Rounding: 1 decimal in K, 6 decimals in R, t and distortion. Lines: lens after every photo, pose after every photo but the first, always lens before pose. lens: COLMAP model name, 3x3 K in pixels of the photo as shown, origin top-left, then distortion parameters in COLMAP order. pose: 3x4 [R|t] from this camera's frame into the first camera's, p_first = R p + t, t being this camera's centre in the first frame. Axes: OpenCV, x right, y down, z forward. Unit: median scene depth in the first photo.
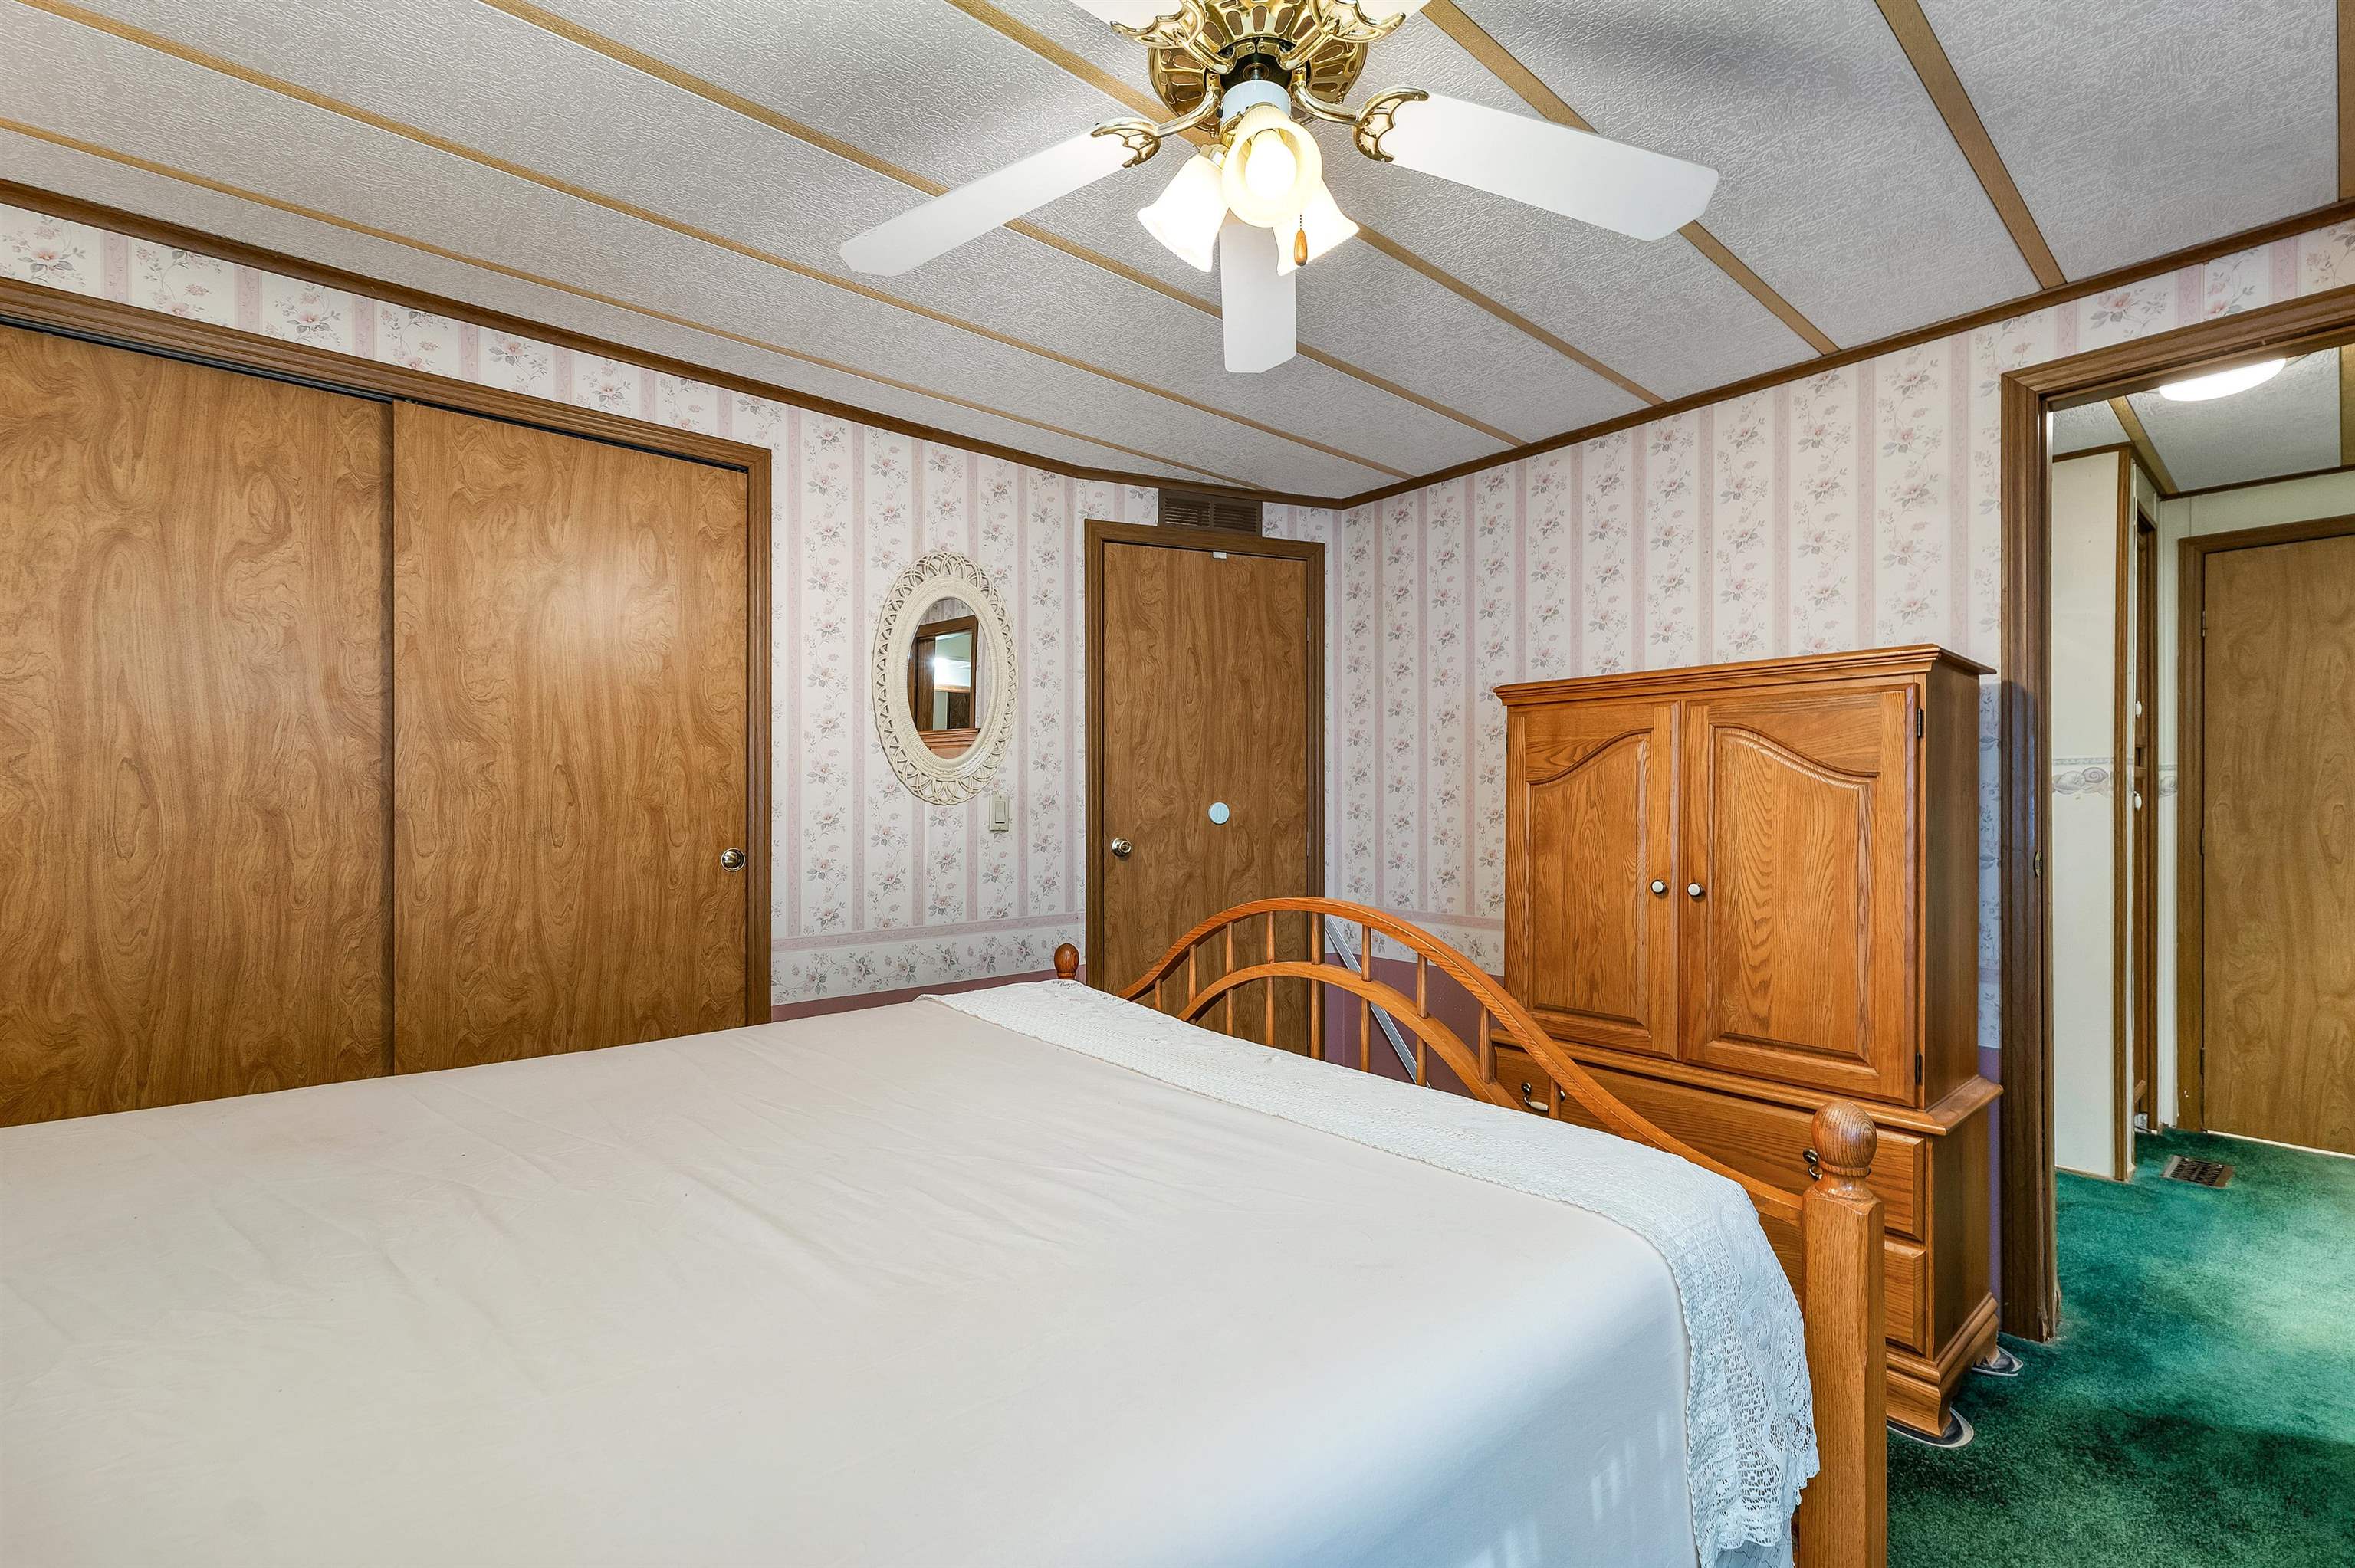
lens RADIAL K [[990.3, 0, 1171.5], [0, 990.3, 795.9], [0, 0, 1]] dist [0.002494, 0.000035]
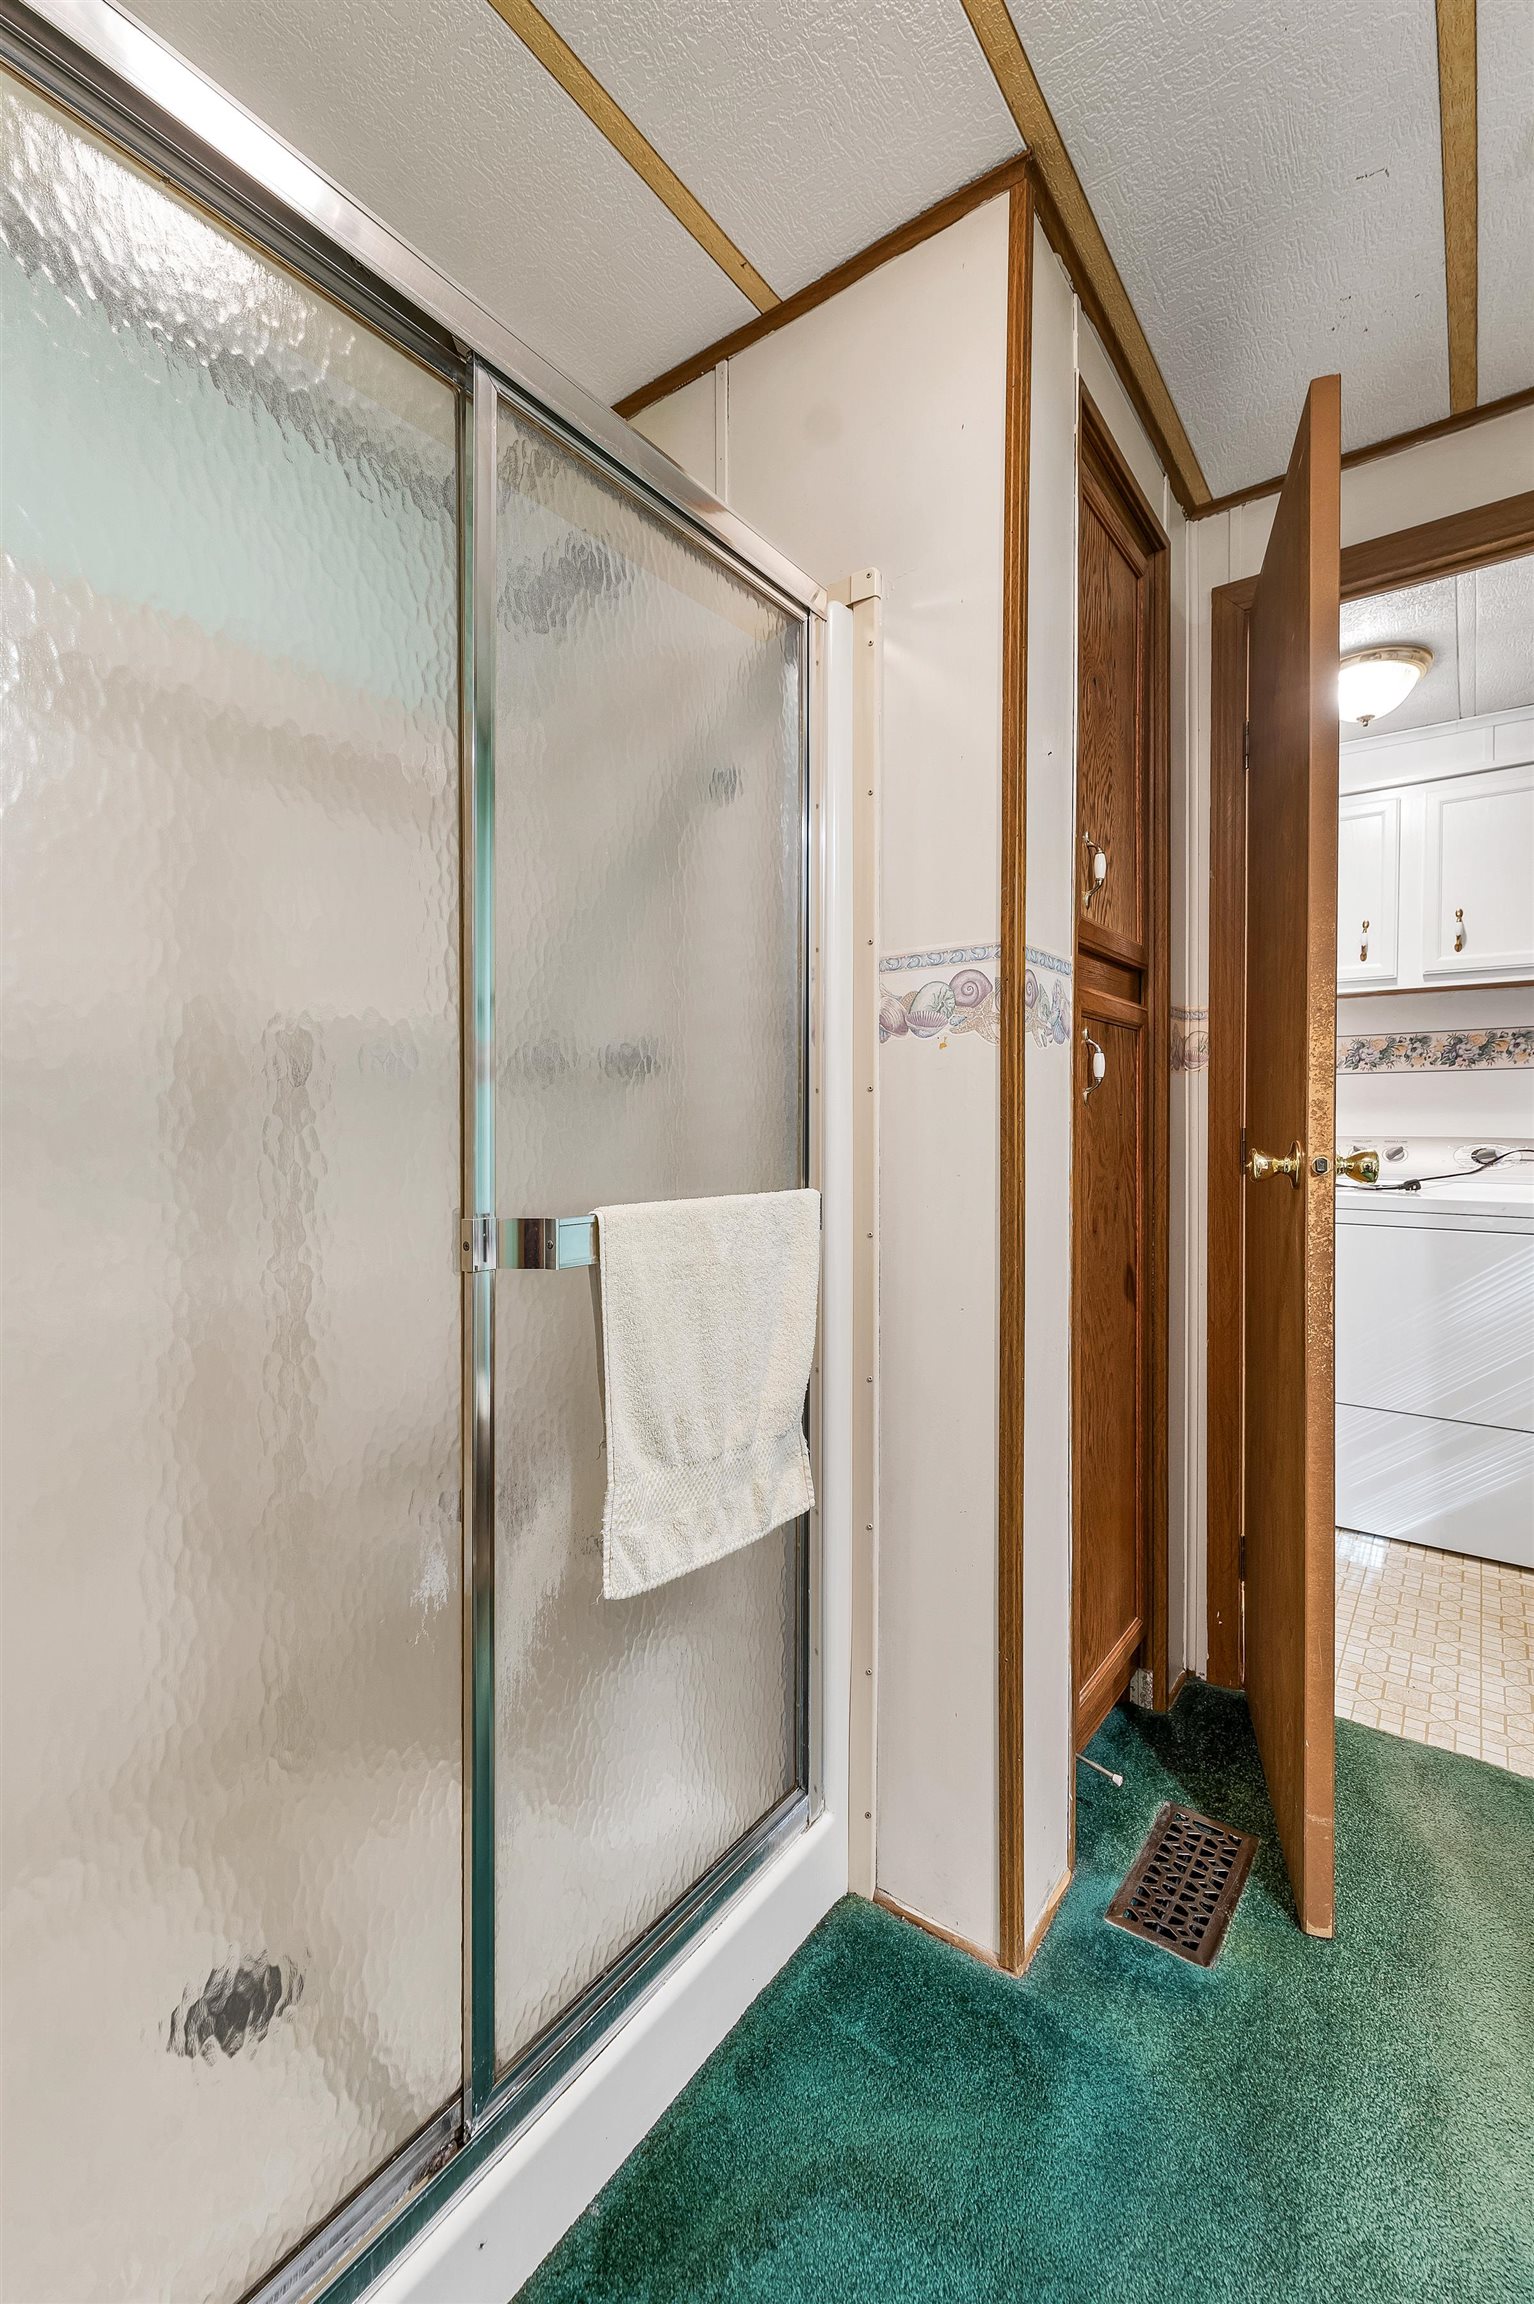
lens RADIAL K [[969.0, 0, 764.7], [0, 969.0, 1128.8], [0, 0, 1]] dist [0.002494, 0.000035]
pose [[0.972700, -0.002707, 0.232050, 0.690567], [0.001130, 0.999975, 0.006929, 0.032606], [-0.232063, -0.006477, 0.972679, 0.571980]]
